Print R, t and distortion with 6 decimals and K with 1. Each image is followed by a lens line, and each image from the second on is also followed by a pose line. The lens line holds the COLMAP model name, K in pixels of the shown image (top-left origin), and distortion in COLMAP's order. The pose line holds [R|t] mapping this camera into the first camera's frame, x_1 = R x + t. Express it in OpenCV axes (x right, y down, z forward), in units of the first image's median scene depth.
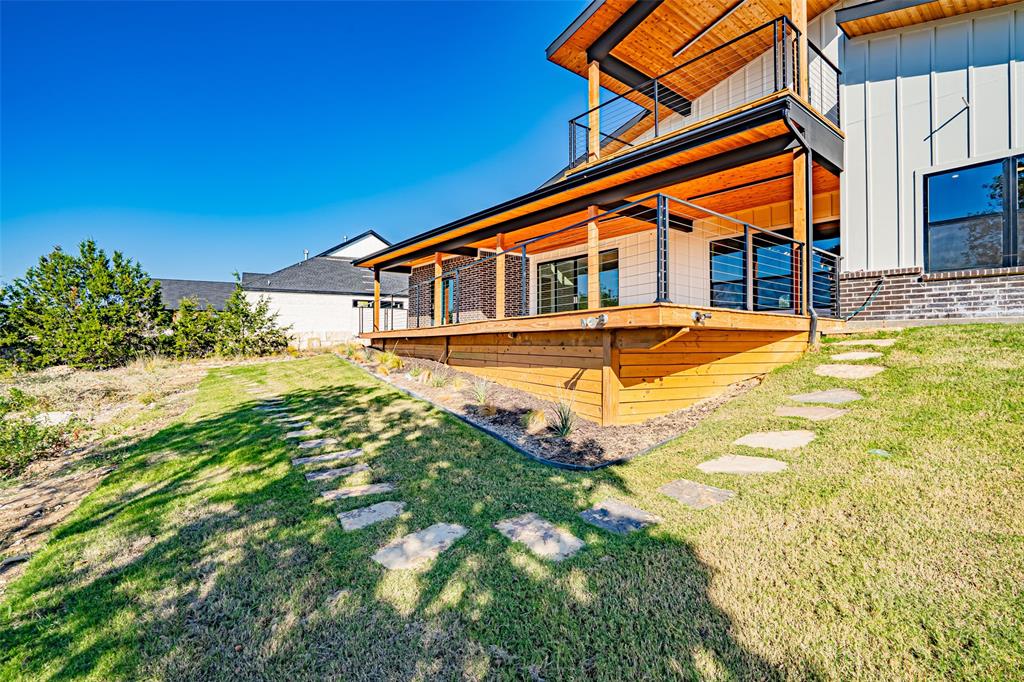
lens RADIAL K [[473.6, 0, 510.8], [0, 473.6, 341.4], [0, 0, 1]] dist [-0.042667, 0.005895]
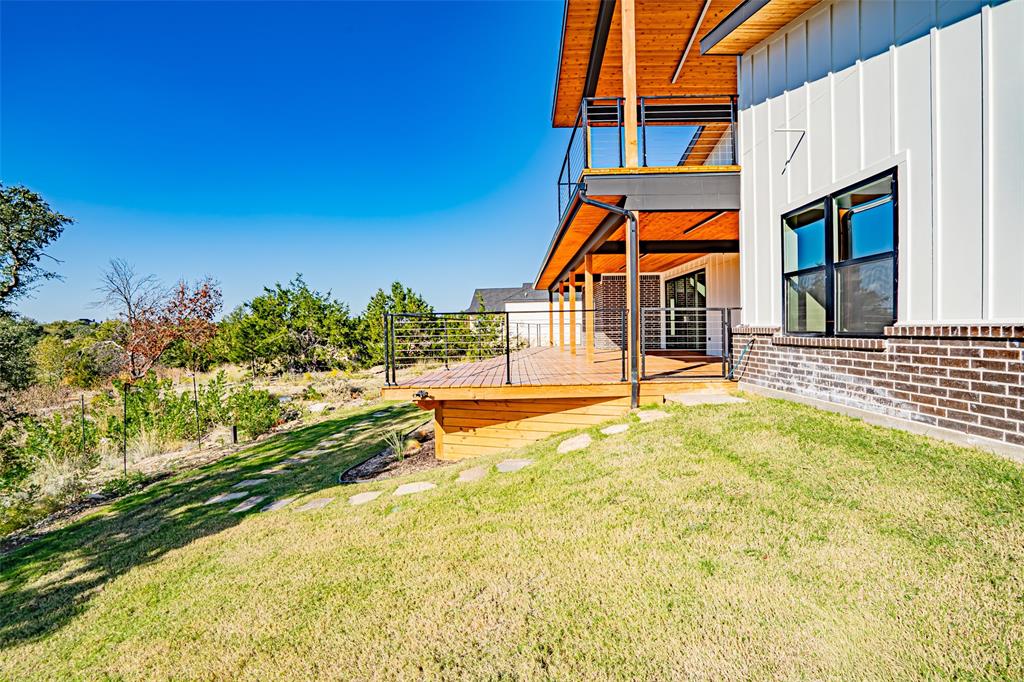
lens RADIAL K [[473.6, 0, 509.1], [0, 473.6, 346.1], [0, 0, 1]] dist [-0.042667, 0.005895]
pose [[0.787677, 0.001015, -0.616087, 0.686372], [0.024238, 0.999173, 0.032635, -0.111087], [0.615611, -0.040639, 0.787002, 0.010453]]
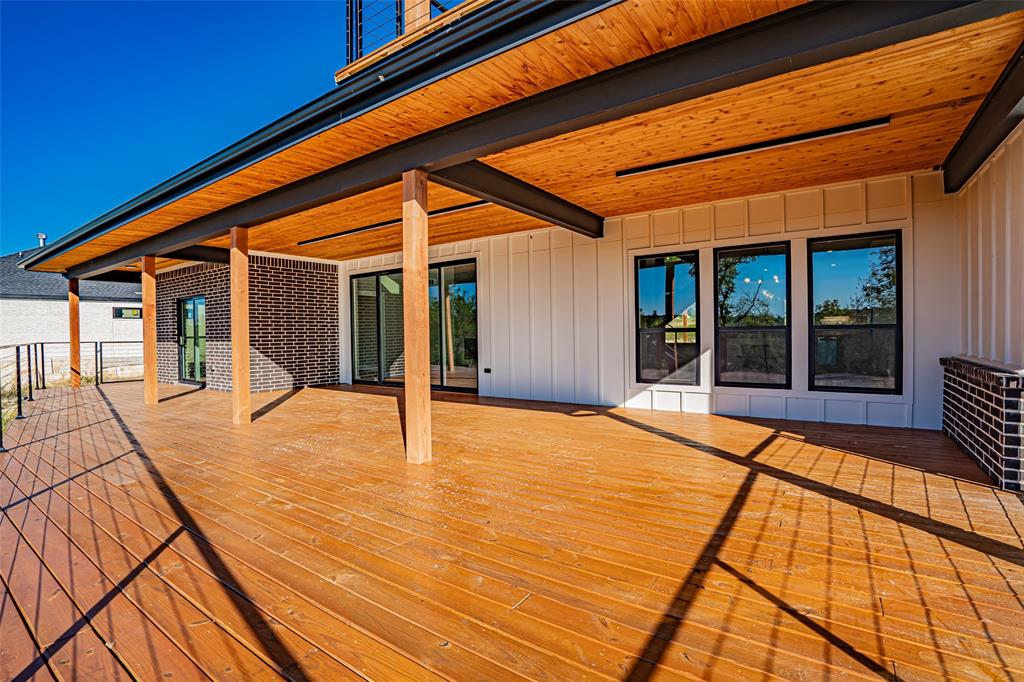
lens RADIAL K [[473.6, 0, 511.9], [0, 473.6, 342.1], [0, 0, 1]] dist [-0.042667, 0.005895]
pose [[0.956378, -0.024474, 0.291105, 0.128970], [0.018895, 0.999580, 0.021961, -0.142560], [-0.291520, -0.015503, 0.956439, 0.566328]]
